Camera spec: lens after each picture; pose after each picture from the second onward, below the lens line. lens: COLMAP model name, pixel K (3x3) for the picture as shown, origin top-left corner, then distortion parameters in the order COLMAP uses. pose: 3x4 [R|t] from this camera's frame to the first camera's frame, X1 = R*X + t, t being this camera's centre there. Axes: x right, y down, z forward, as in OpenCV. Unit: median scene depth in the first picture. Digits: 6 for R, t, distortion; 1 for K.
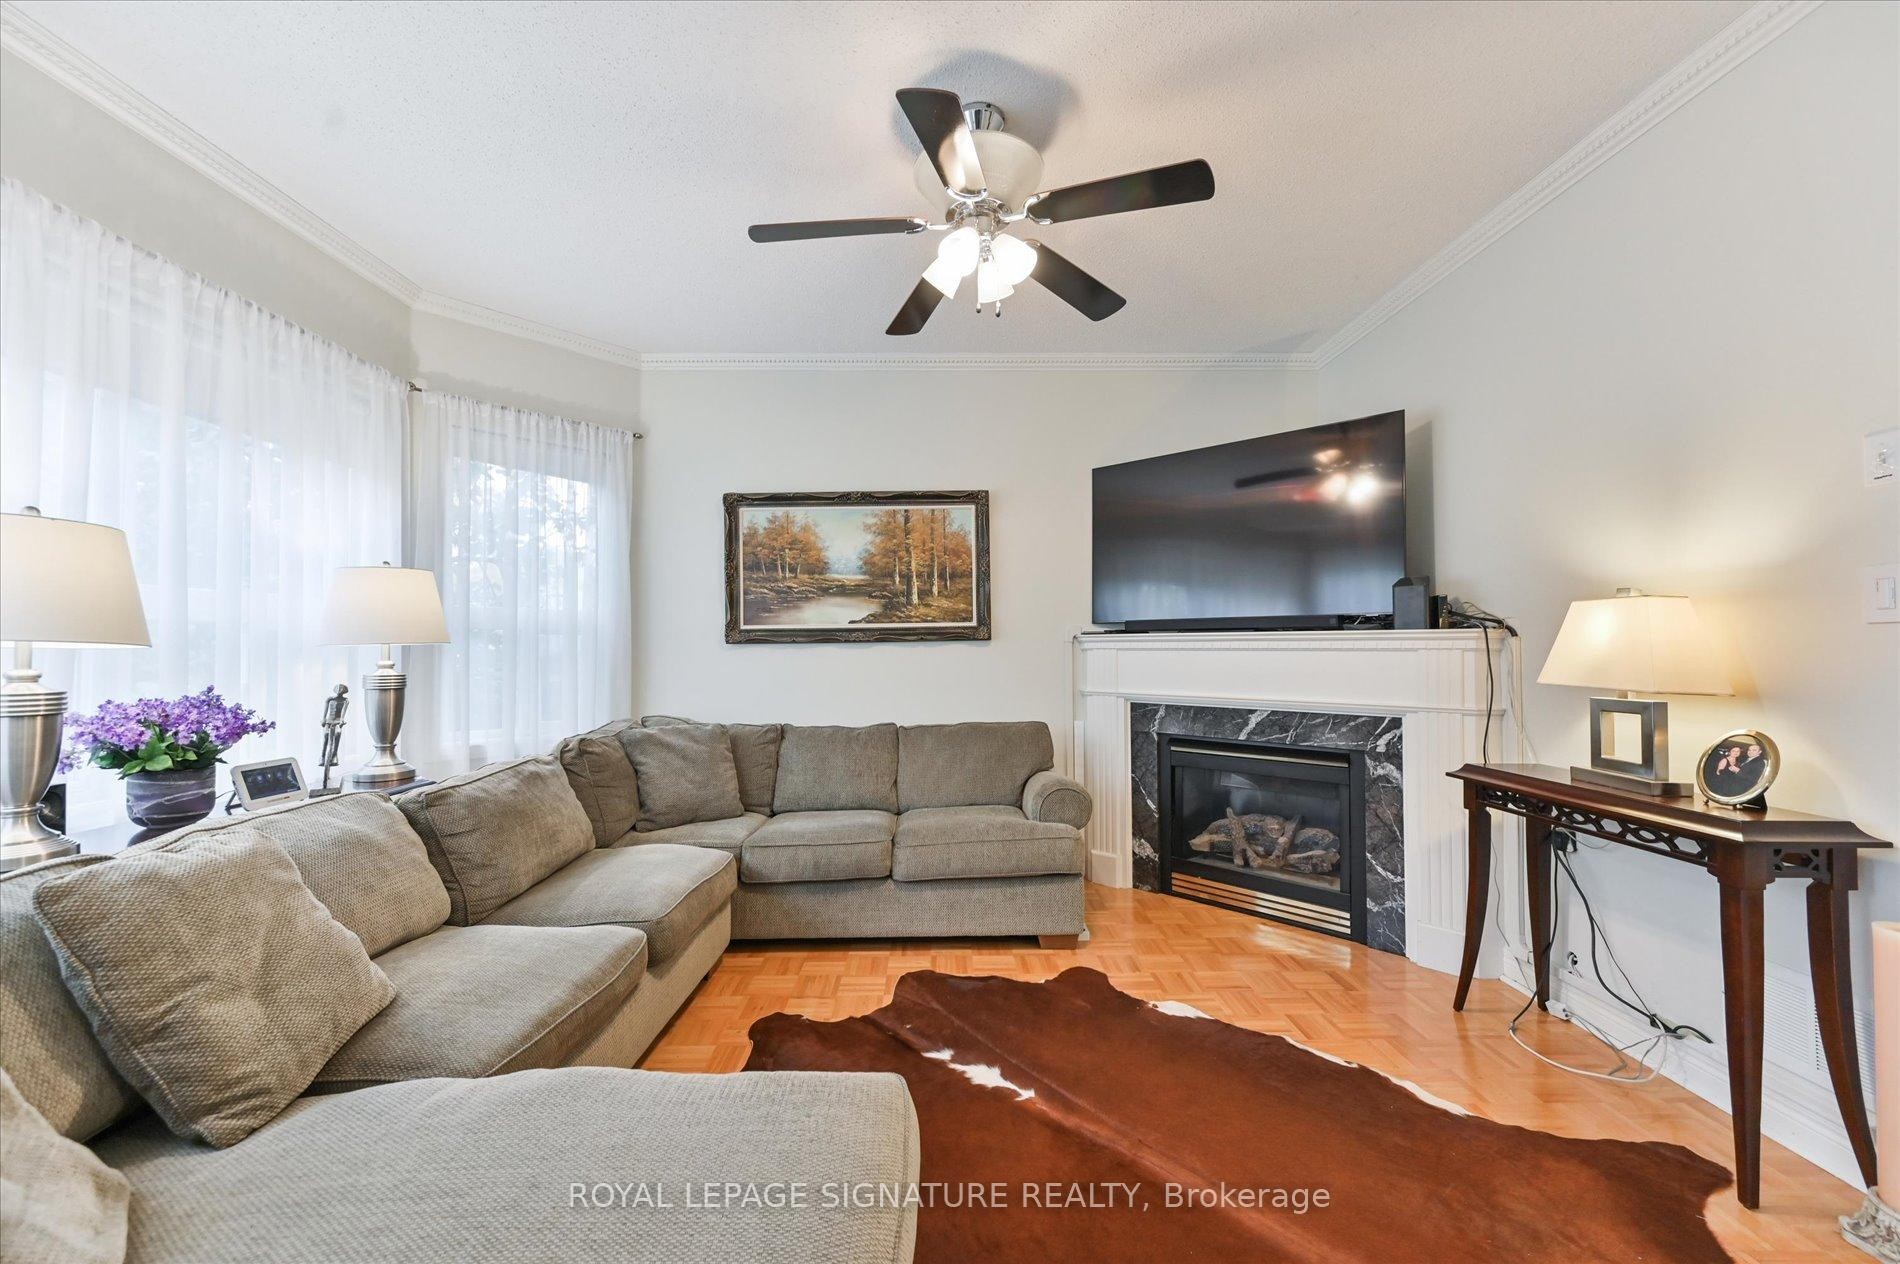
lens RADIAL K [[750.1, 0, 944.3], [0, 750.1, 631.3], [0, 0, 1]] dist [-0.000384, -0.000035]
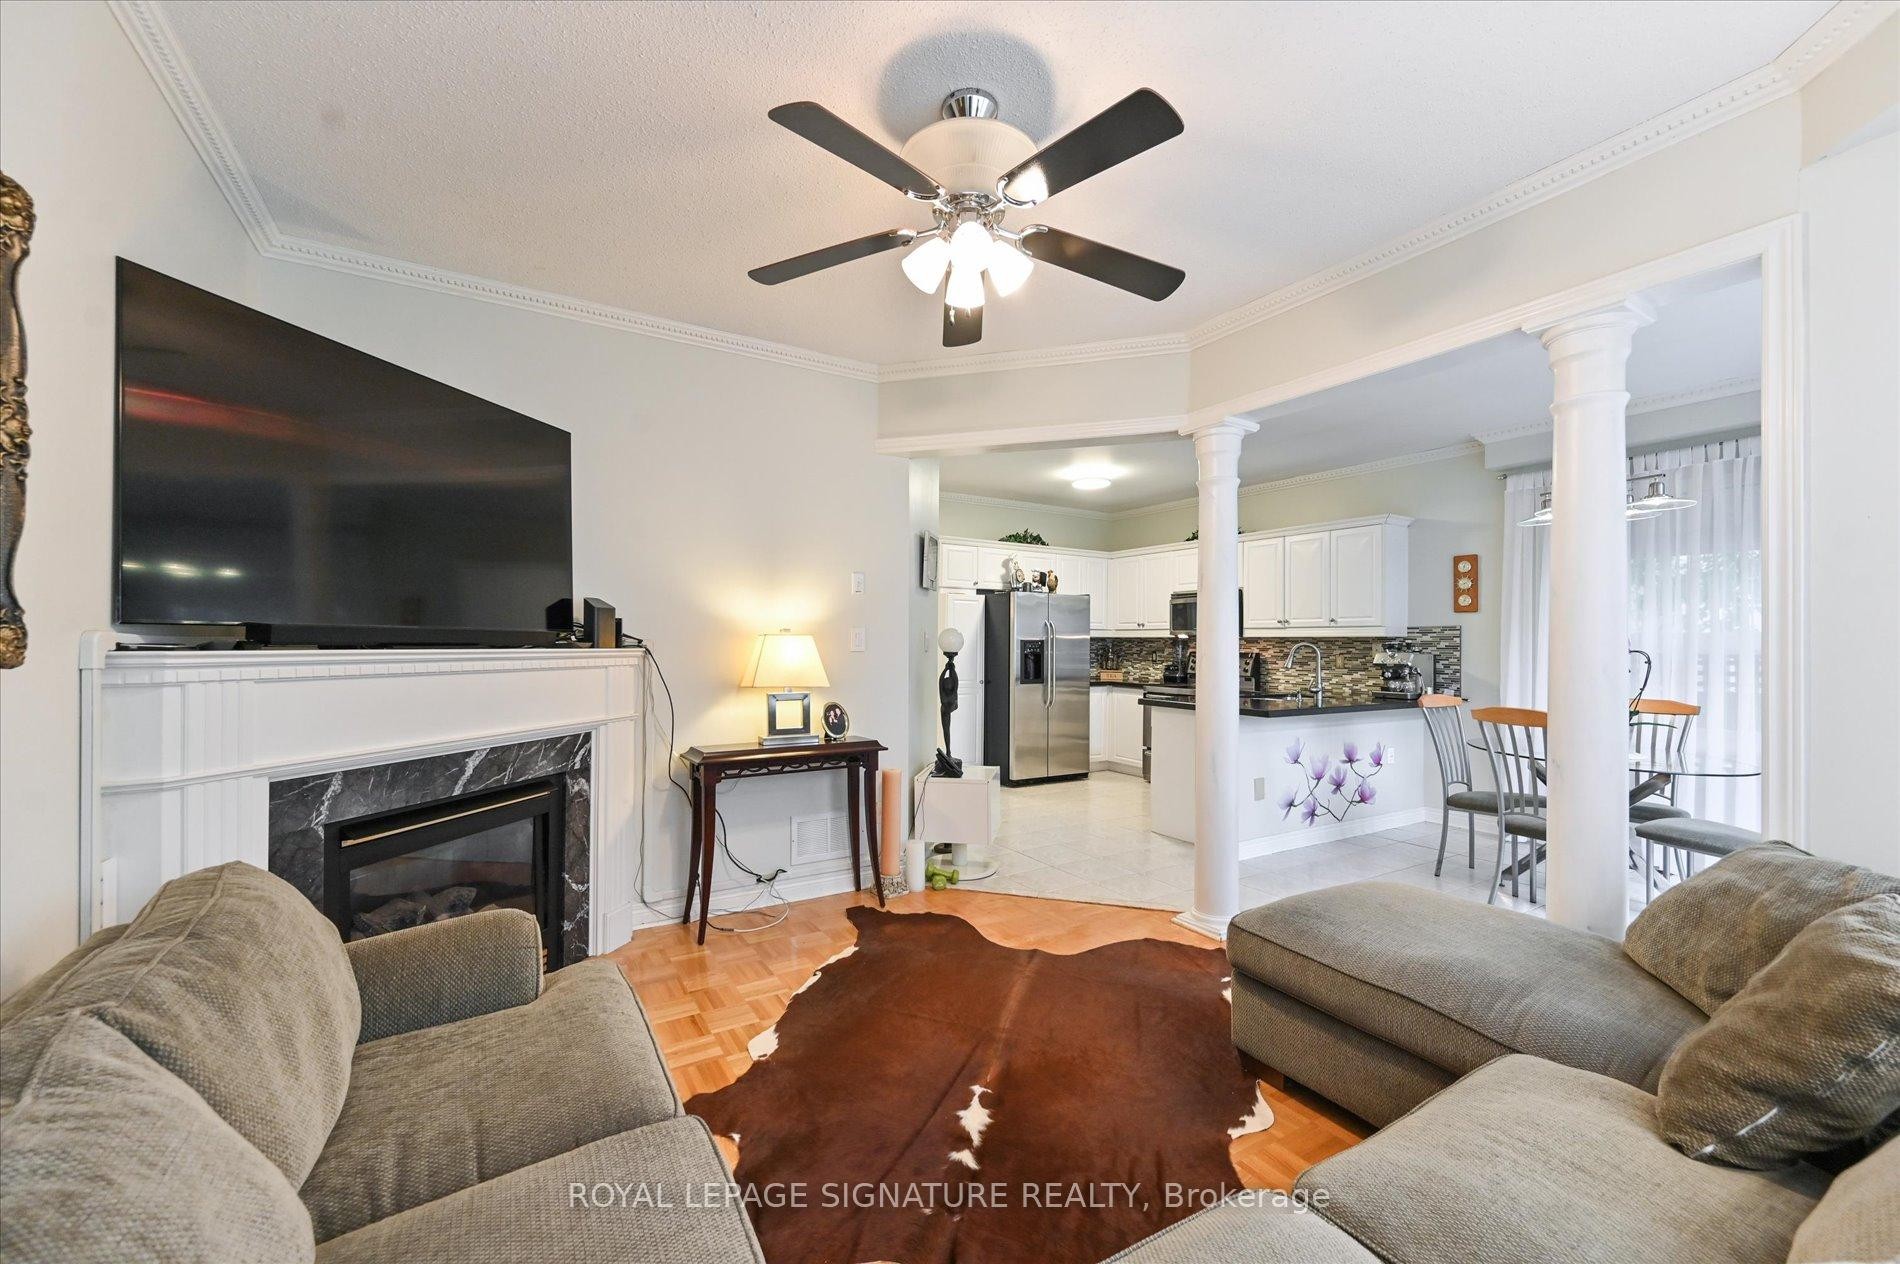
lens RADIAL K [[757.4, 0, 944.6], [0, 757.4, 639.6], [0, 0, 1]] dist [-0.000667, 0.000268]
pose [[-0.505225, 0.001527, 0.862986, -0.458931], [-0.025641, 0.999530, -0.016779, -0.007112], [-0.862607, -0.030605, -0.504949, 0.915705]]
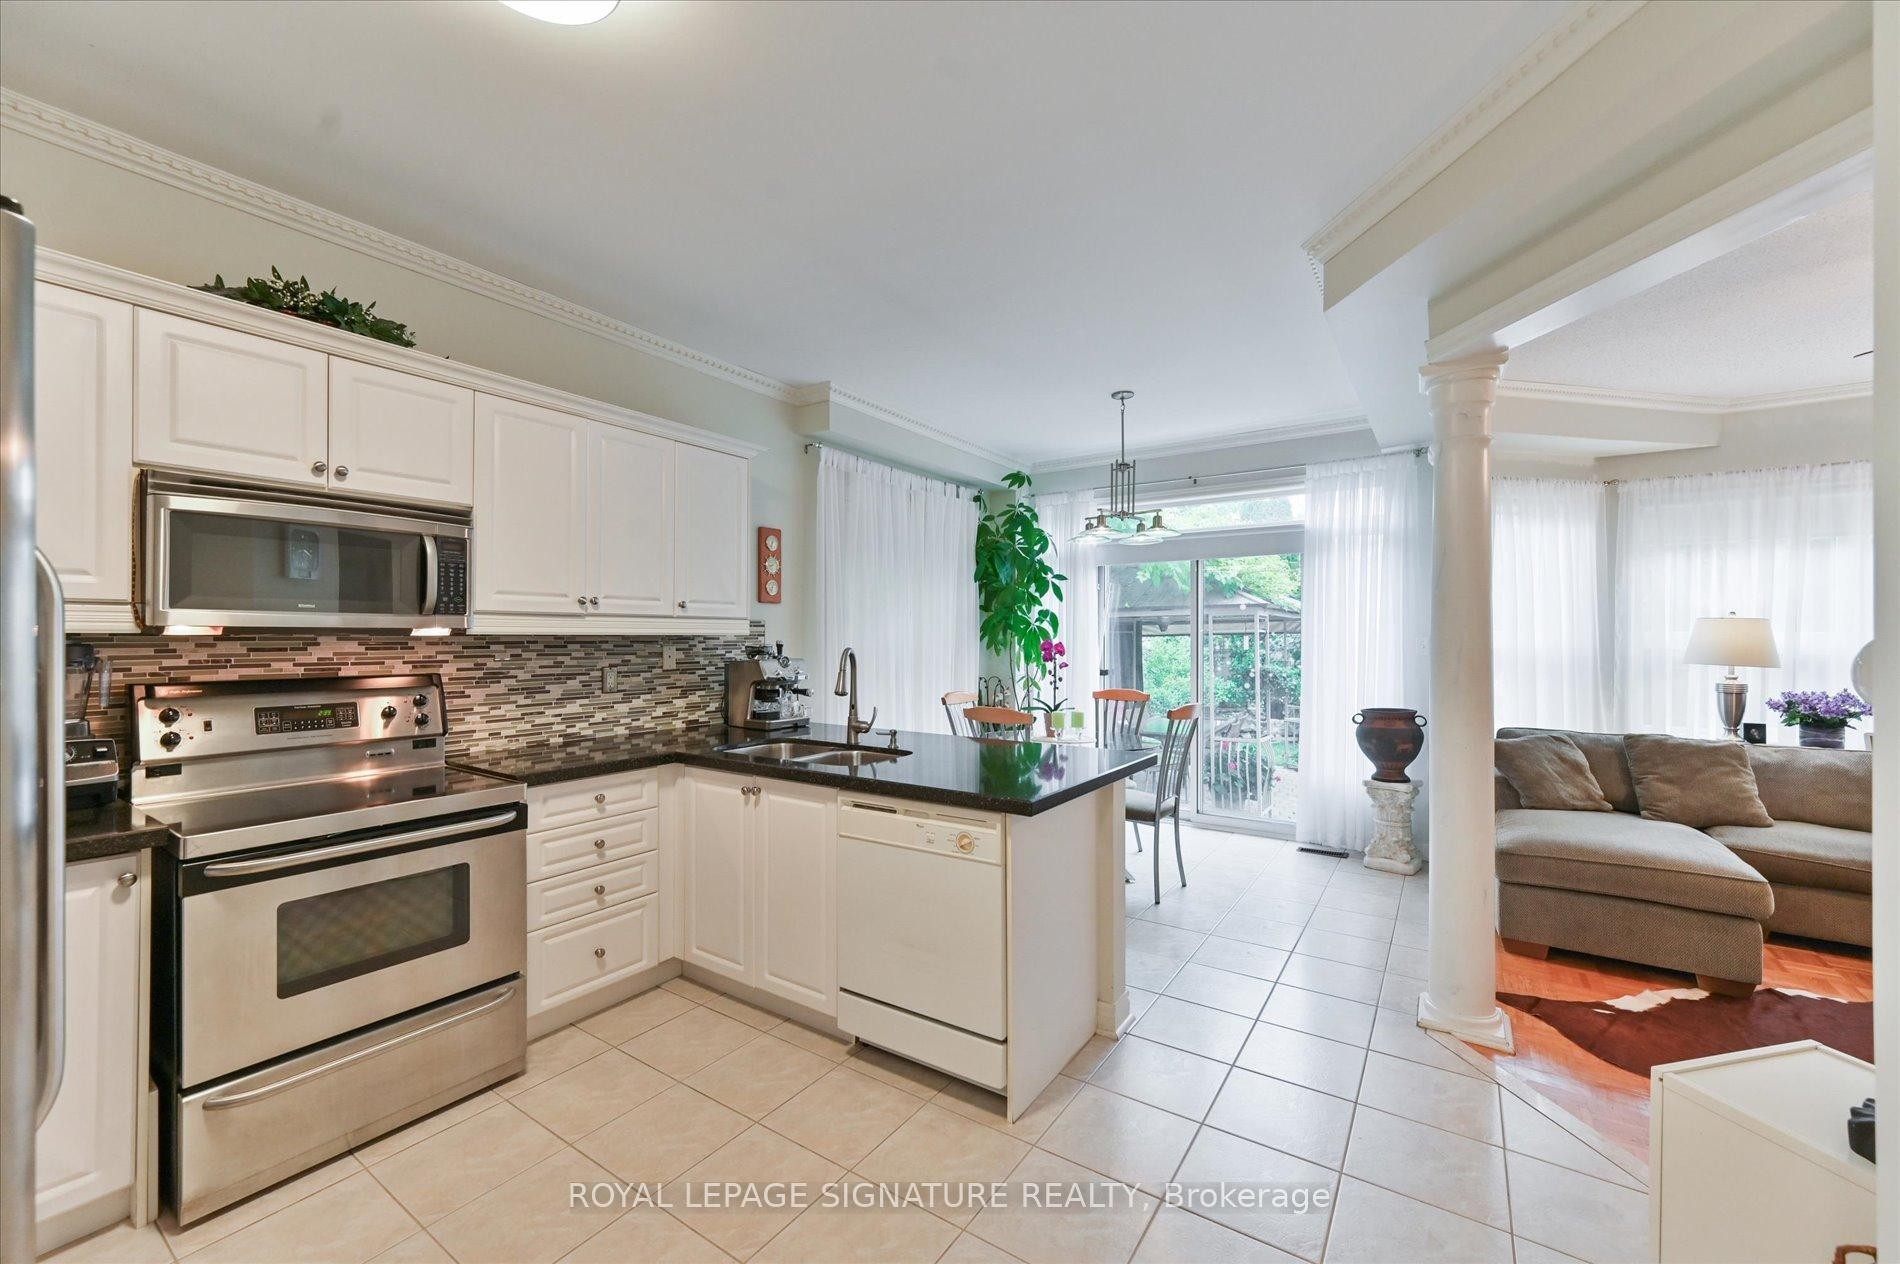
lens RADIAL K [[750.1, 0, 944.3], [0, 750.1, 631.3], [0, 0, 1]] dist [-0.000384, -0.000035]
pose [[-0.575121, -0.005075, -0.818053, 1.113744], [0.017798, 0.999666, -0.018715, -0.044837], [0.817875, -0.025323, -0.574839, 0.122276]]
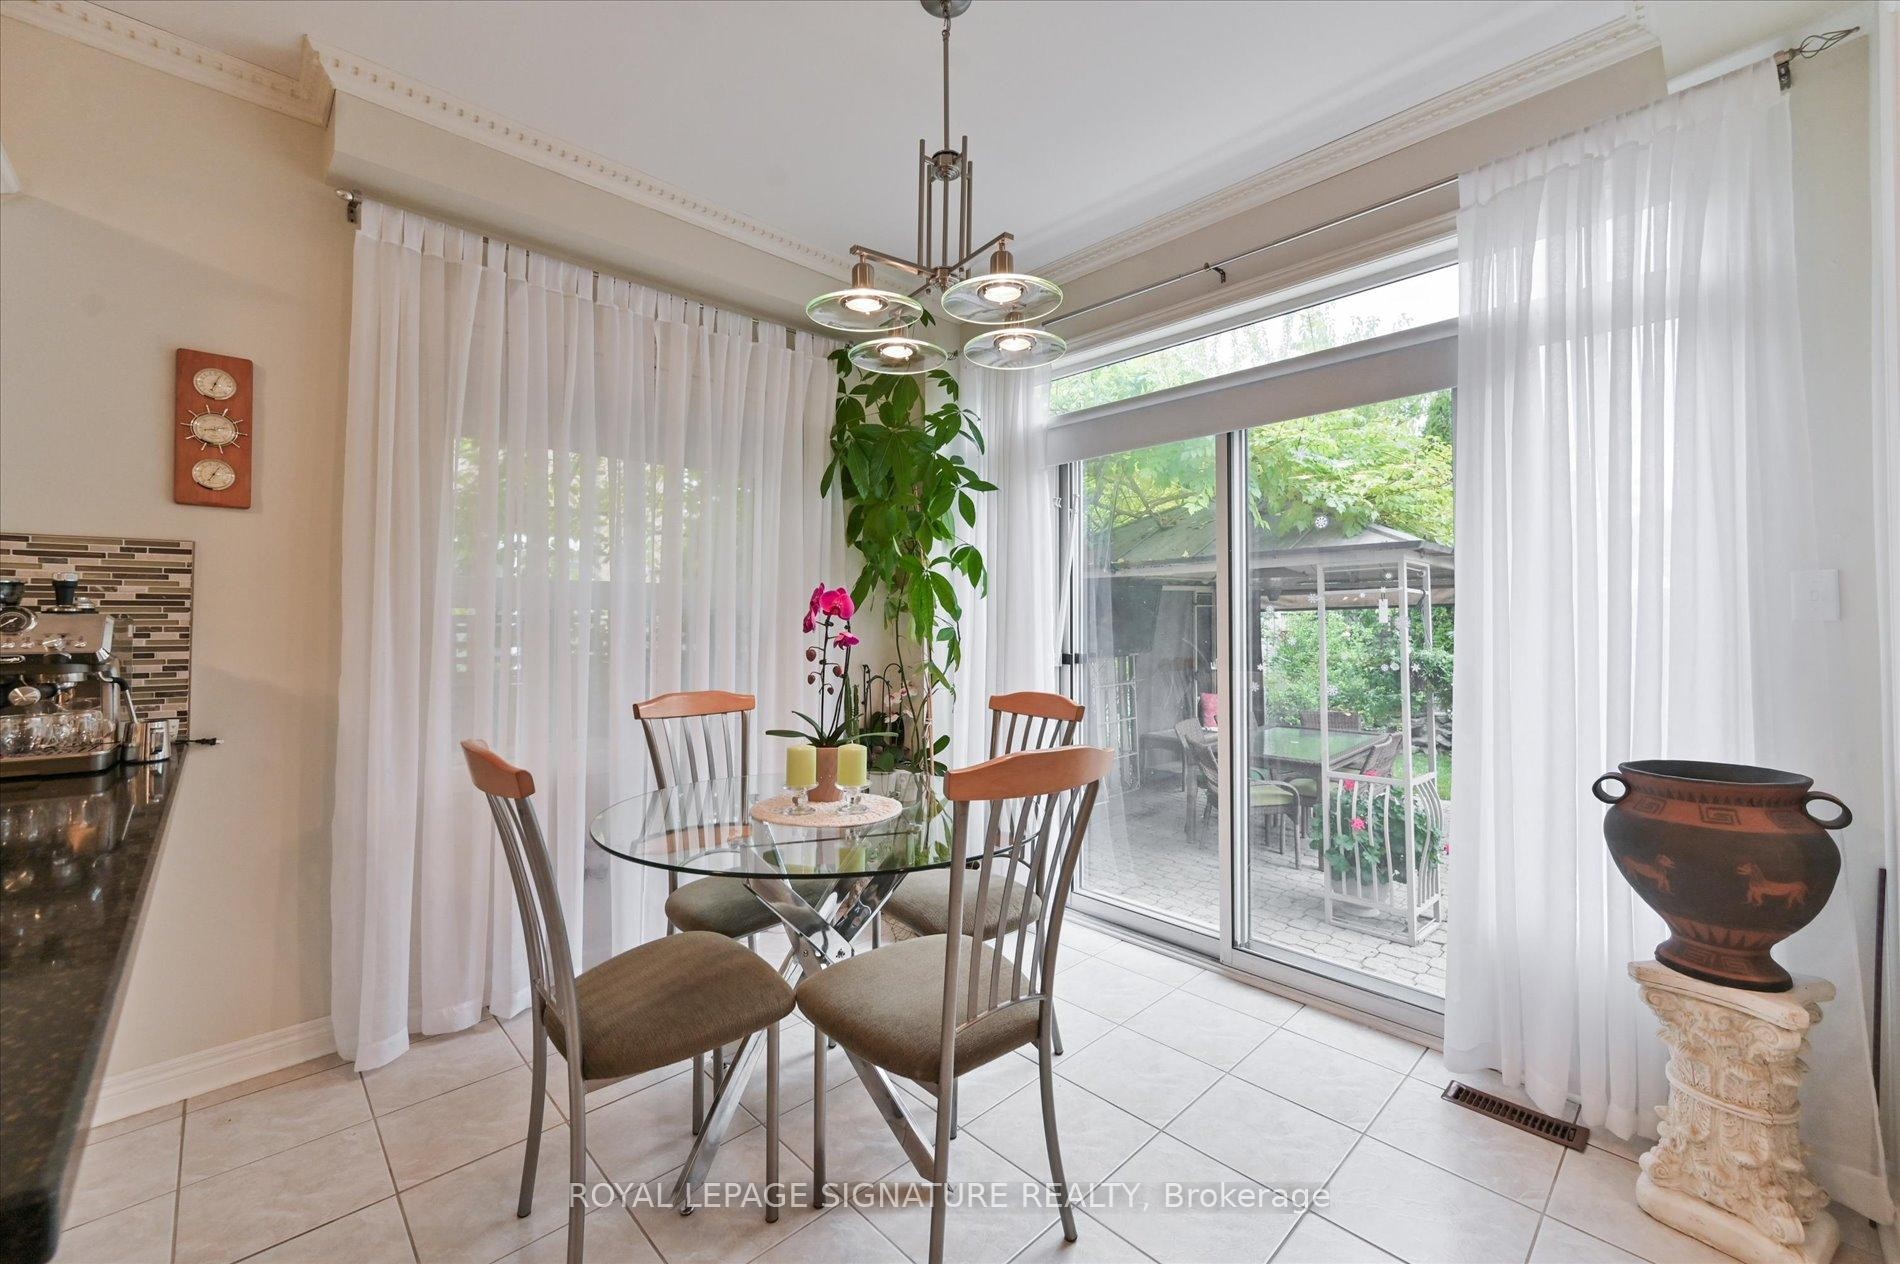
lens RADIAL K [[764.7, 0, 940.0], [0, 764.7, 602.9], [0, 0, 1]] dist [-0.001298, 0.000083]
pose [[-0.734937, -0.017829, -0.677901, 0.312241], [0.013463, 0.999074, -0.040872, -0.011173], [0.678001, -0.039165, -0.734017, 0.033094]]
